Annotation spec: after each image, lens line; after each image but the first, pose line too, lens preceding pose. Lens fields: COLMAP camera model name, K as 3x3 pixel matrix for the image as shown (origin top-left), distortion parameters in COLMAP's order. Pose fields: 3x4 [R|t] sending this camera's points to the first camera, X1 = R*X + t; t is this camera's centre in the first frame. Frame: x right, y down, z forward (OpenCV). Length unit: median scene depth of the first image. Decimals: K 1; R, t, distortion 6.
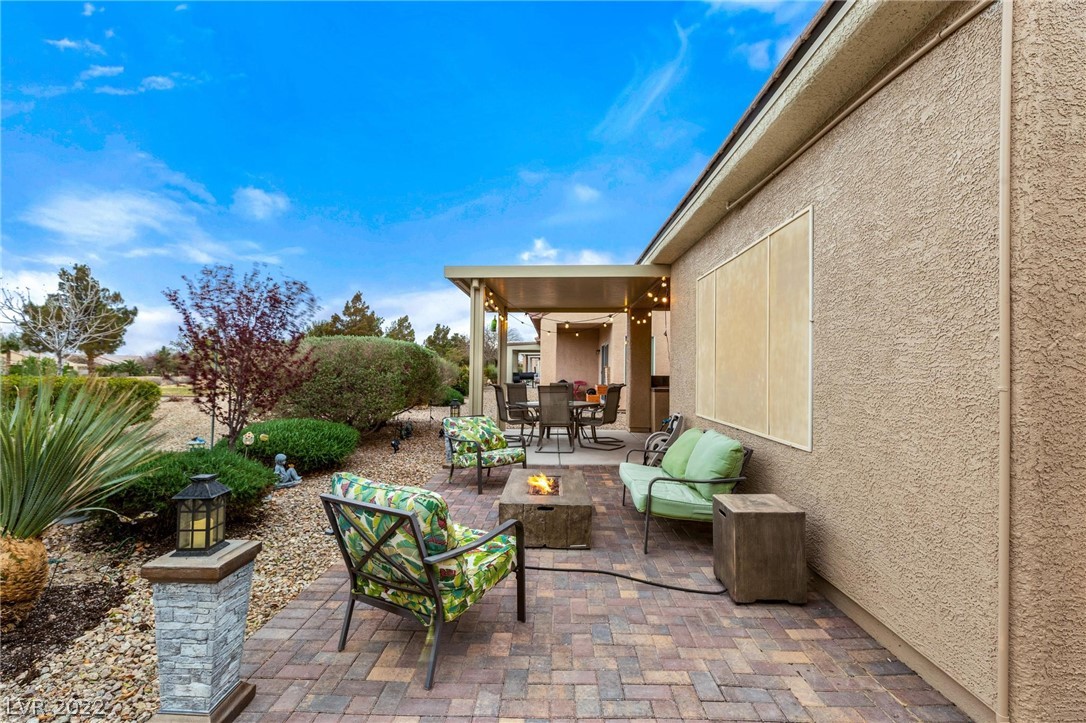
lens RADIAL K [[485.8, 0, 546.0], [0, 485.8, 364.4], [0, 0, 1]] dist [0.000622, -0.000126]
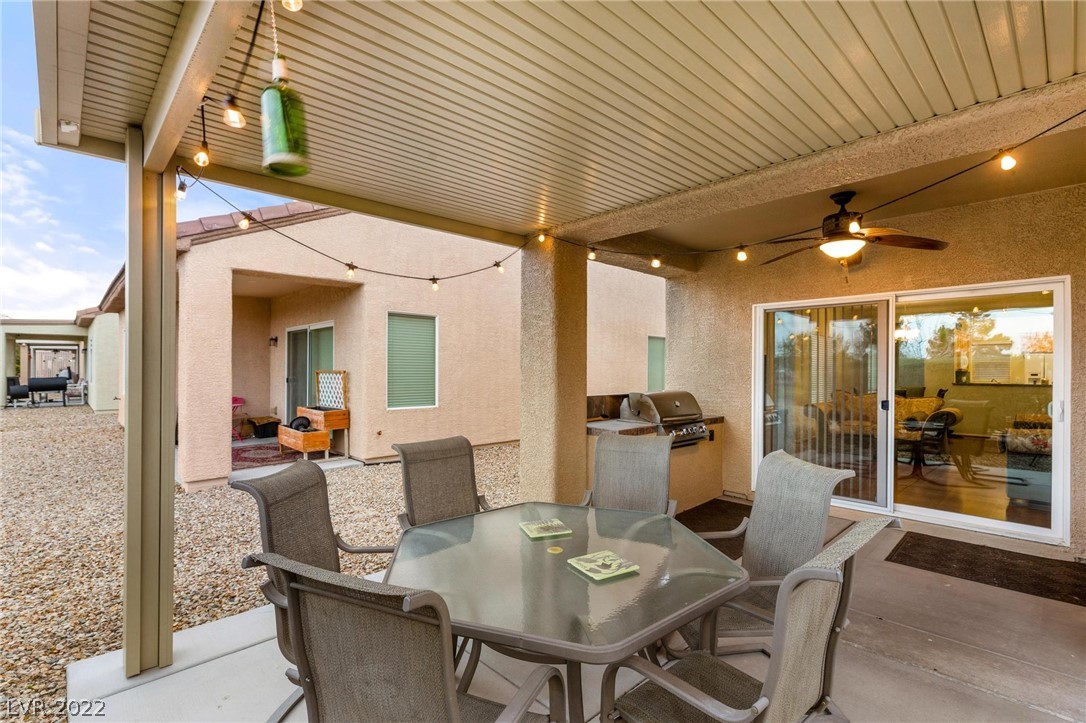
lens RADIAL K [[501.0, 0, 539.8], [0, 501.0, 365.5], [0, 0, 1]] dist [-0.000351, -0.000214]
pose [[0.708350, -0.000713, 0.705861, -0.455691], [-0.005583, 0.999963, 0.006612, -0.029286], [-0.705839, -0.008624, 0.708320, 2.416127]]
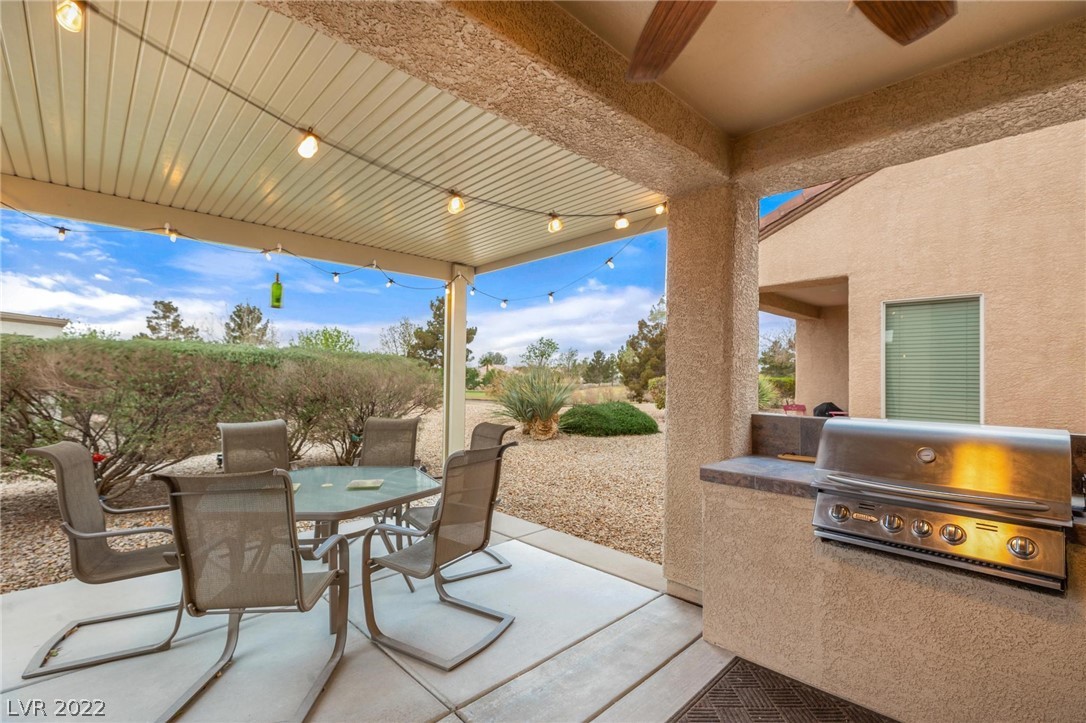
lens RADIAL K [[485.8, 0, 546.0], [0, 485.8, 364.4], [0, 0, 1]] dist [0.000622, -0.000126]
pose [[0.706730, -0.016813, -0.707284, 1.166479], [0.003649, 0.999791, -0.020119, -0.003524], [0.707474, 0.011638, 0.706643, 2.452268]]
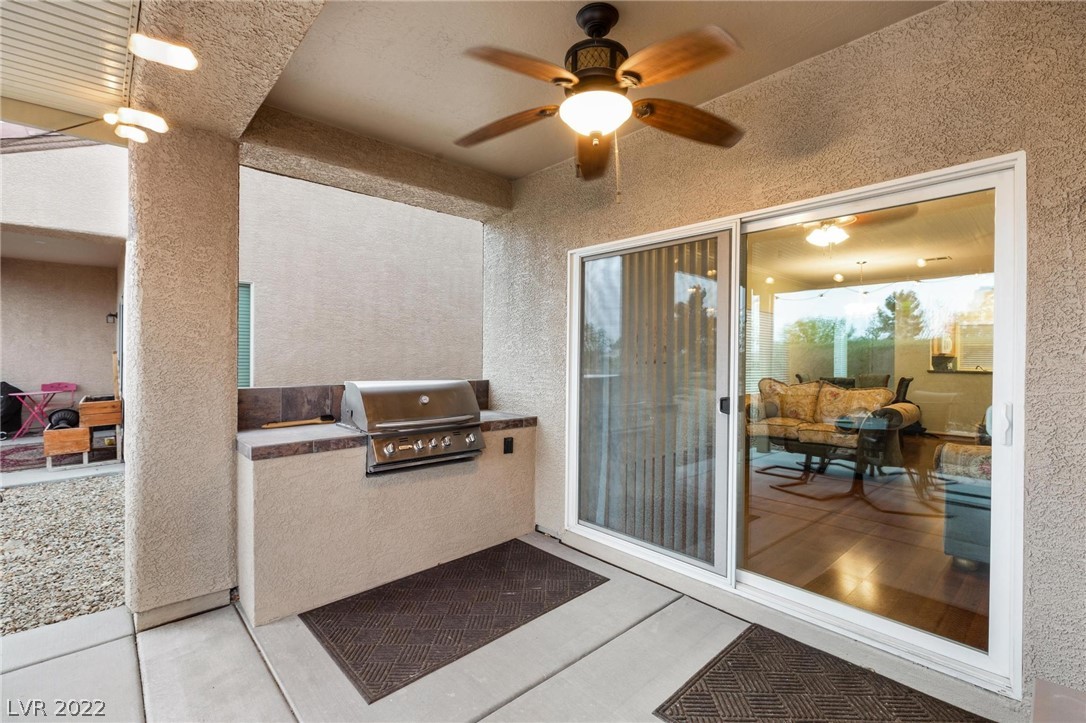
lens RADIAL K [[487.9, 0, 544.1], [0, 487.9, 352.9], [0, 0, 1]] dist [0.000455, -0.000140]
pose [[0.725877, 0.000503, 0.687824, 0.518330], [-0.008910, 0.999923, 0.008671, -0.004579], [-0.687767, -0.012423, 0.725825, 2.336945]]
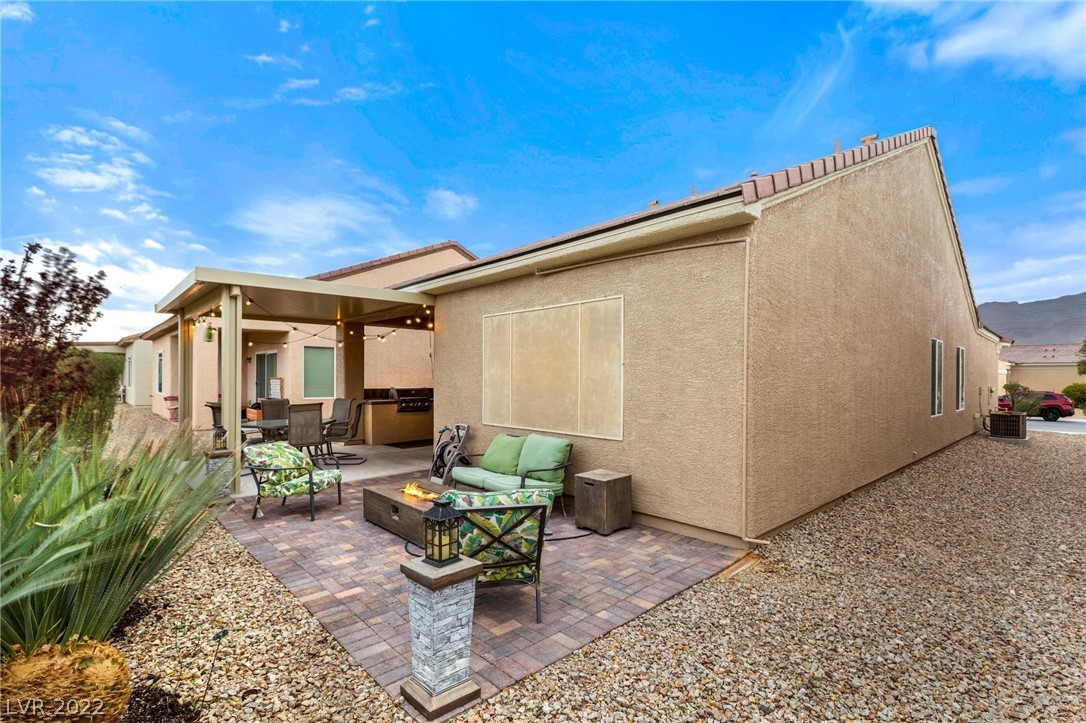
lens RADIAL K [[495.6, 0, 538.5], [0, 495.6, 382.2], [0, 0, 1]] dist [0.000486, -0.000286]
pose [[0.718578, -0.012155, 0.695340, -0.847340], [-0.005853, 0.999706, 0.023524, -0.061827], [-0.695421, -0.020974, 0.718296, -0.038456]]
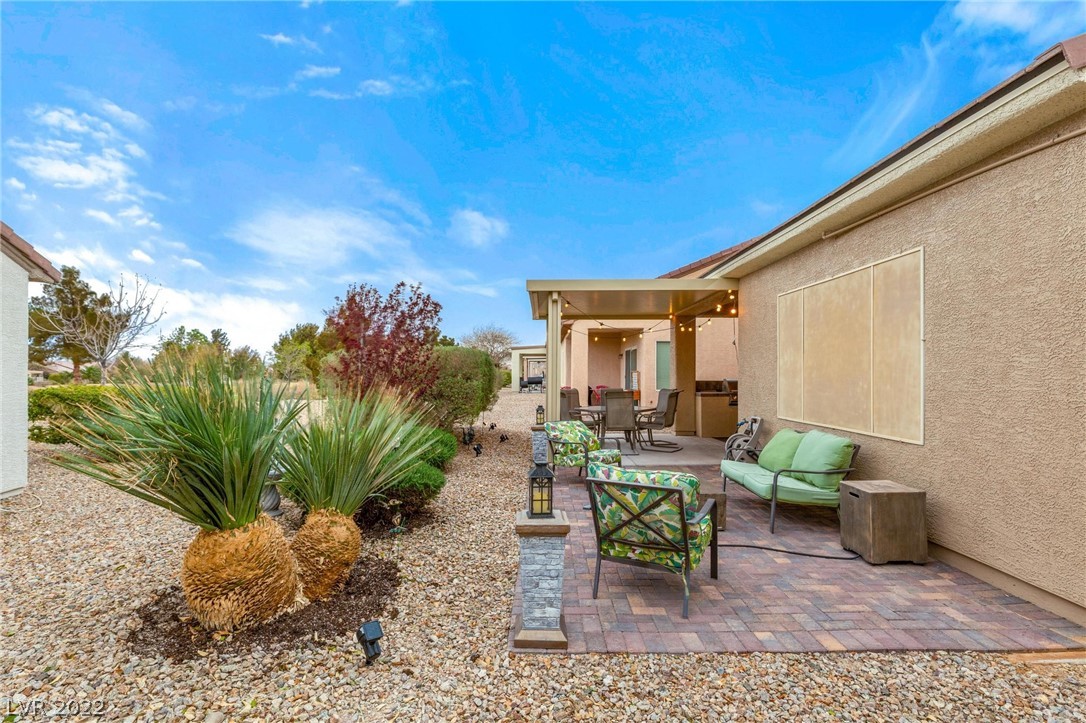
lens RADIAL K [[514.3, 0, 547.3], [0, 514.3, 371.0], [0, 0, 1]] dist [0.000503, -0.000284]
pose [[0.999587, -0.006486, 0.027987, -0.440497], [0.006294, 0.999956, 0.006954, -0.024287], [-0.028031, -0.006775, 0.999584, -0.281552]]
